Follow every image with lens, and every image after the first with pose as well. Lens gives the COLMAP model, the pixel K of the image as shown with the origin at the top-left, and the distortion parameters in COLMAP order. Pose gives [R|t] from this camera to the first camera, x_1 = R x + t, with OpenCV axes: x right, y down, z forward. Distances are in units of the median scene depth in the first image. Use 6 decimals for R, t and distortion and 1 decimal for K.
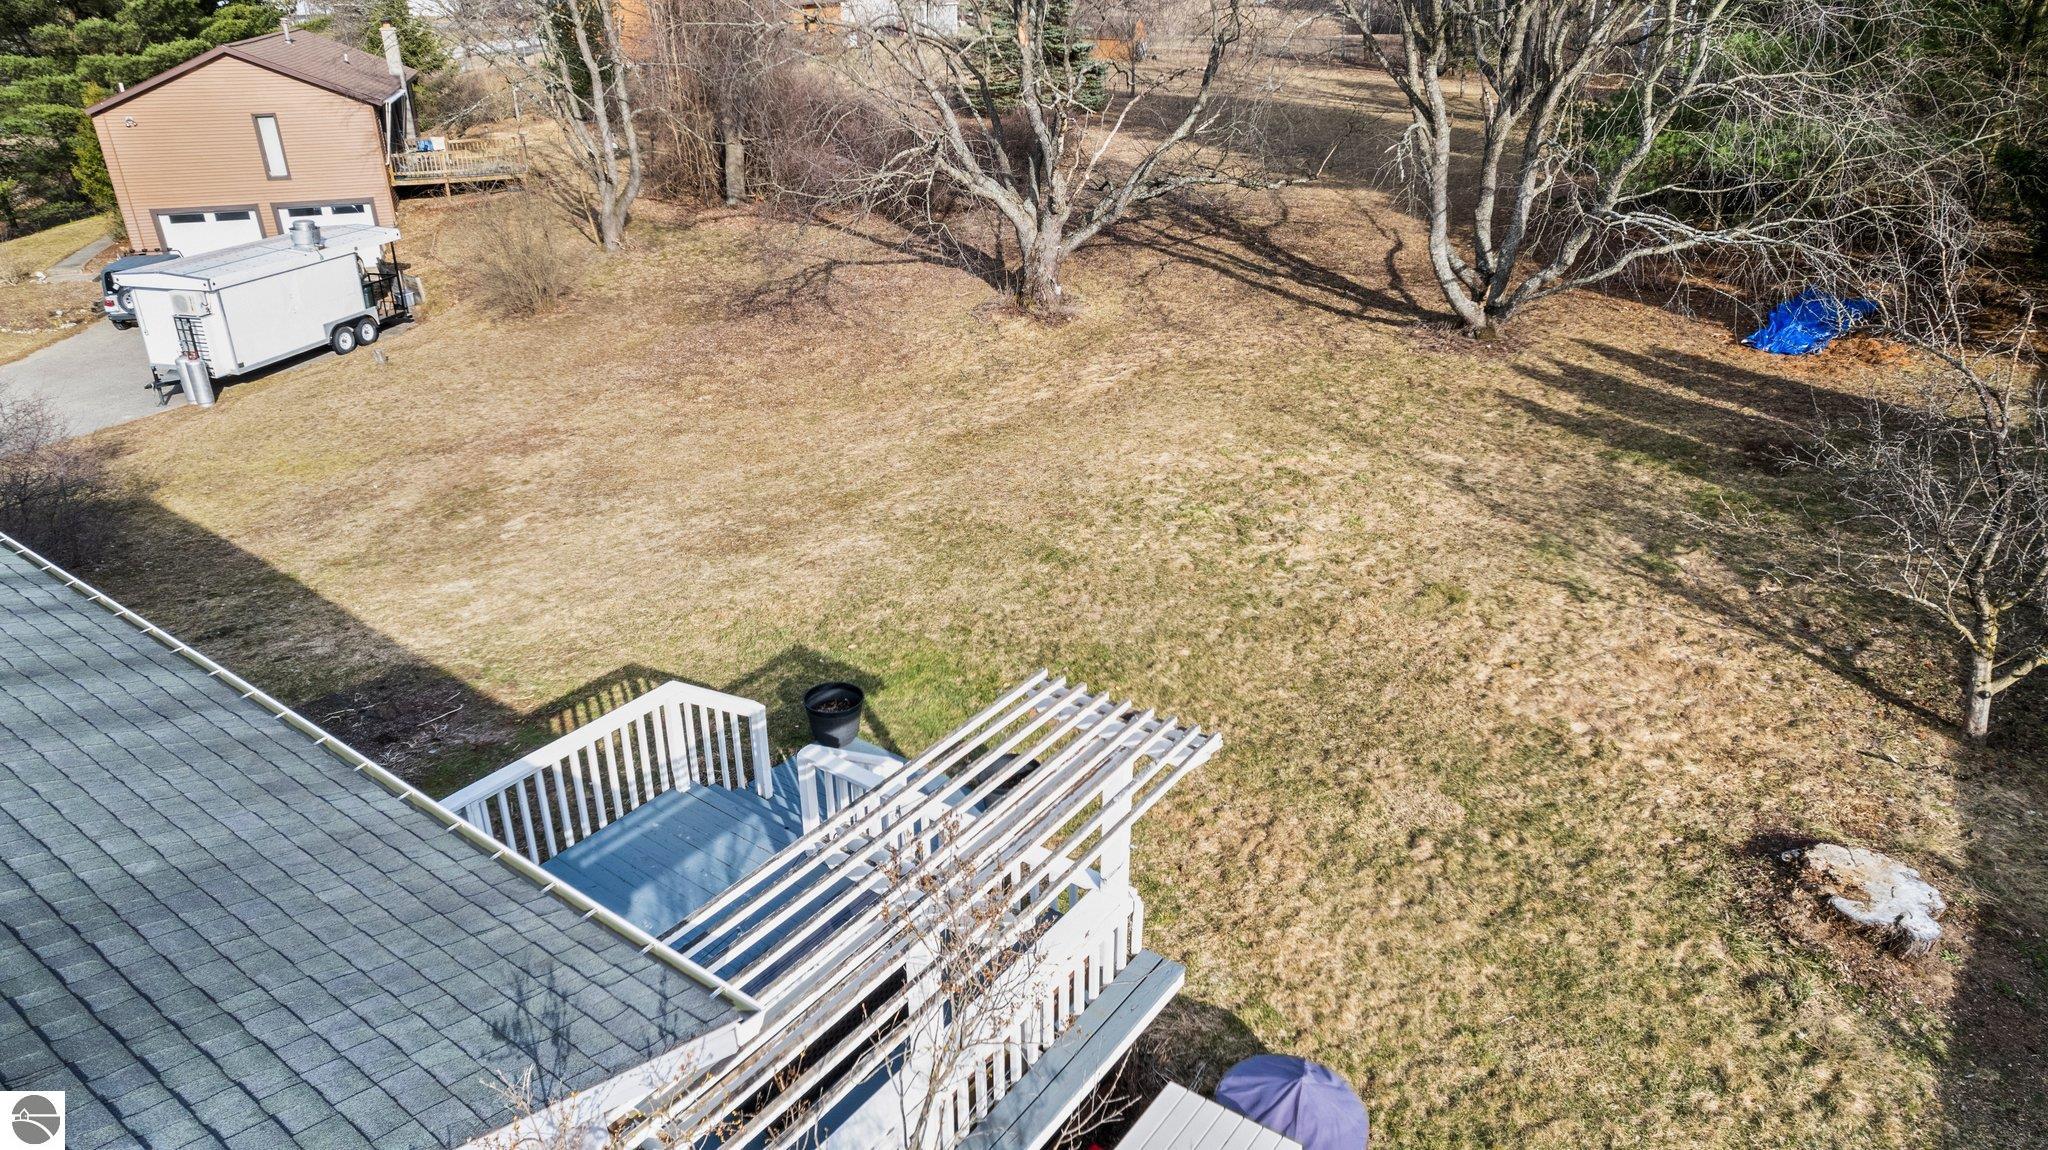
lens RADIAL K [[1291.6, 0, 1024.0], [0, 1291.6, 575.0], [0, 0, 1]] dist [-0.021789, 0.038162]
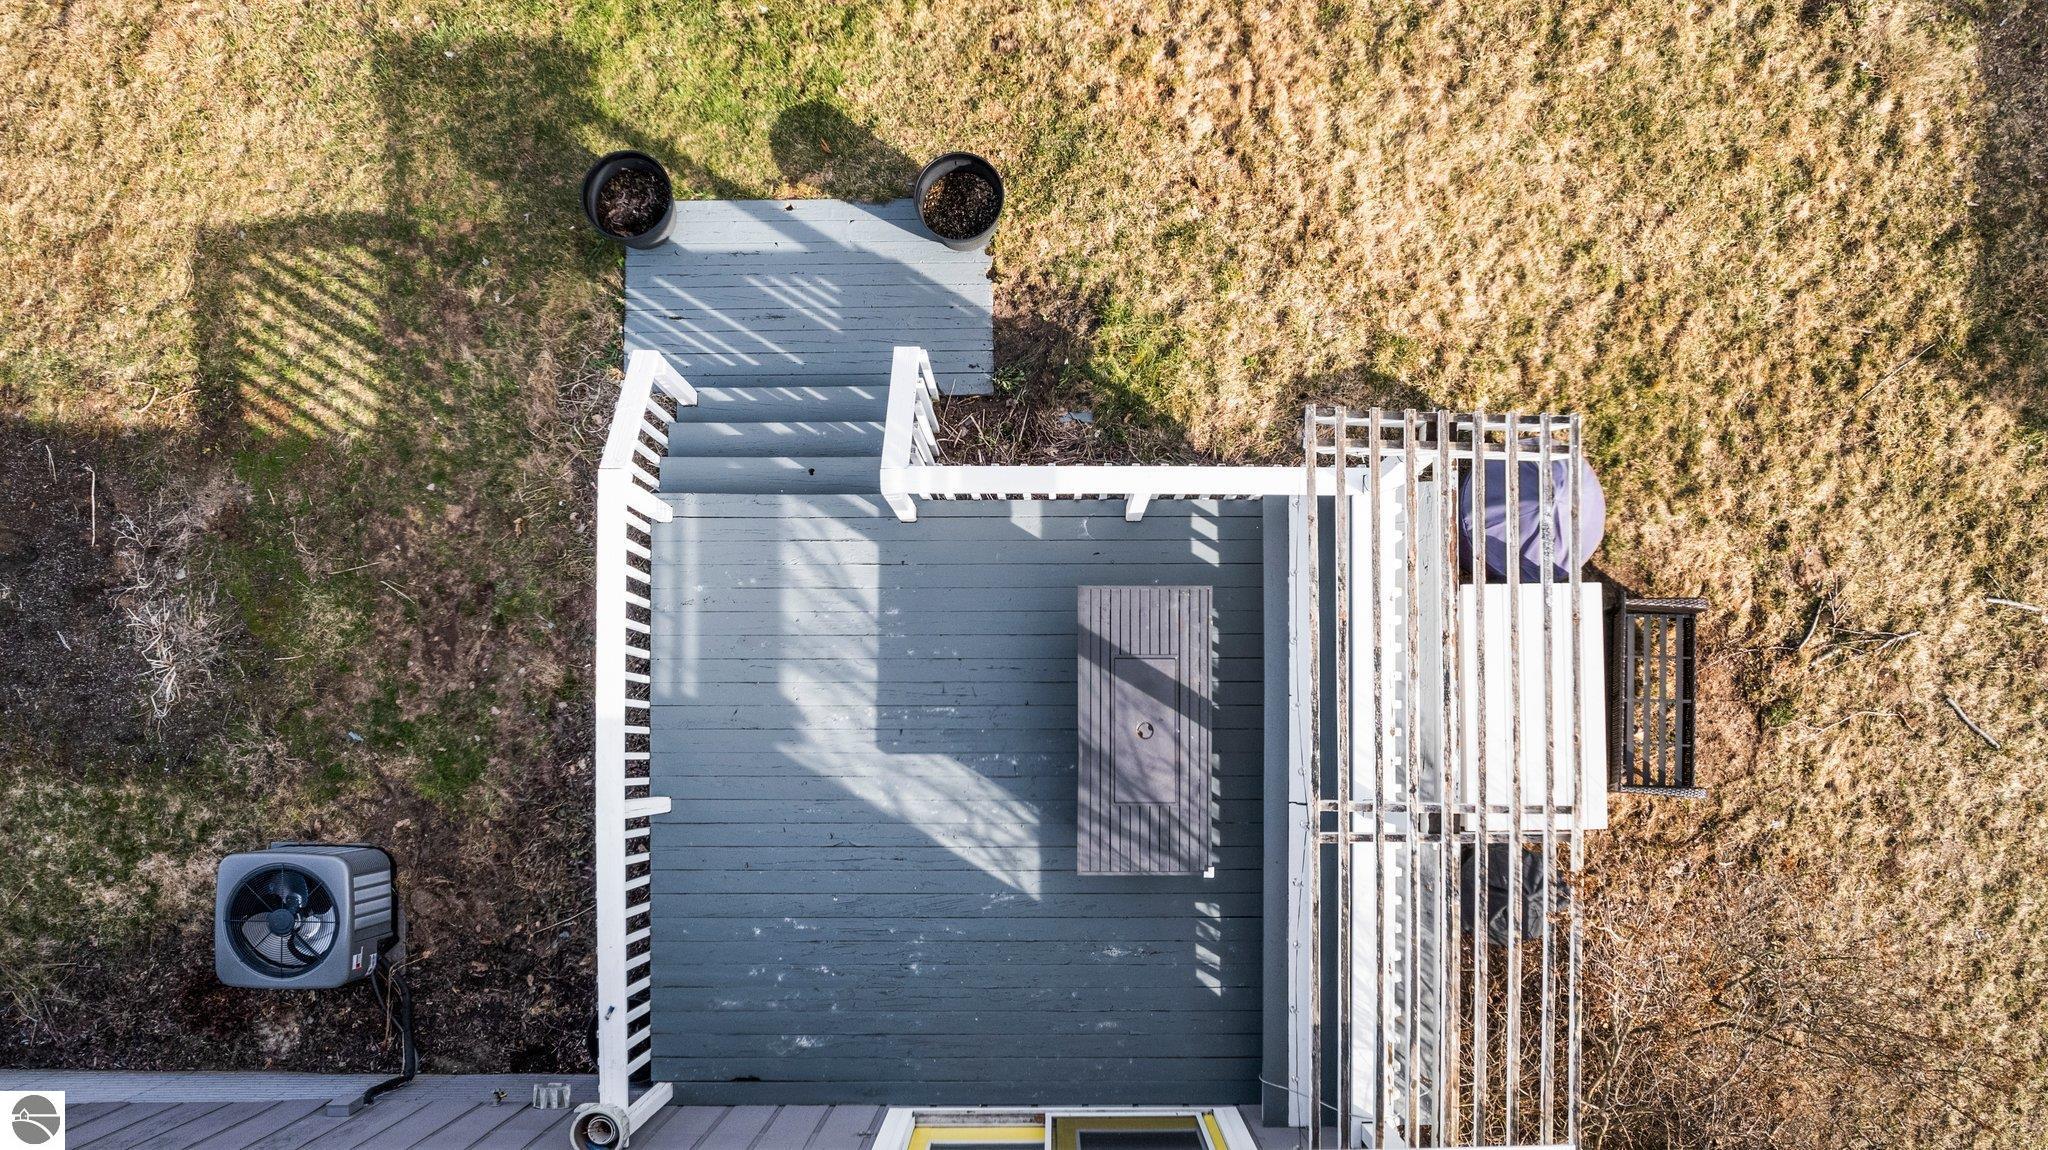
lens RADIAL K [[1291.6, 0, 1024.0], [0, 1291.6, 575.0], [0, 0, 1]] dist [-0.021789, 0.038162]
pose [[0.798900, -0.601335, 0.012417, -0.152421], [0.243547, 0.342302, 0.907477, -0.557261], [-0.549948, -0.721959, 0.419919, 0.660408]]
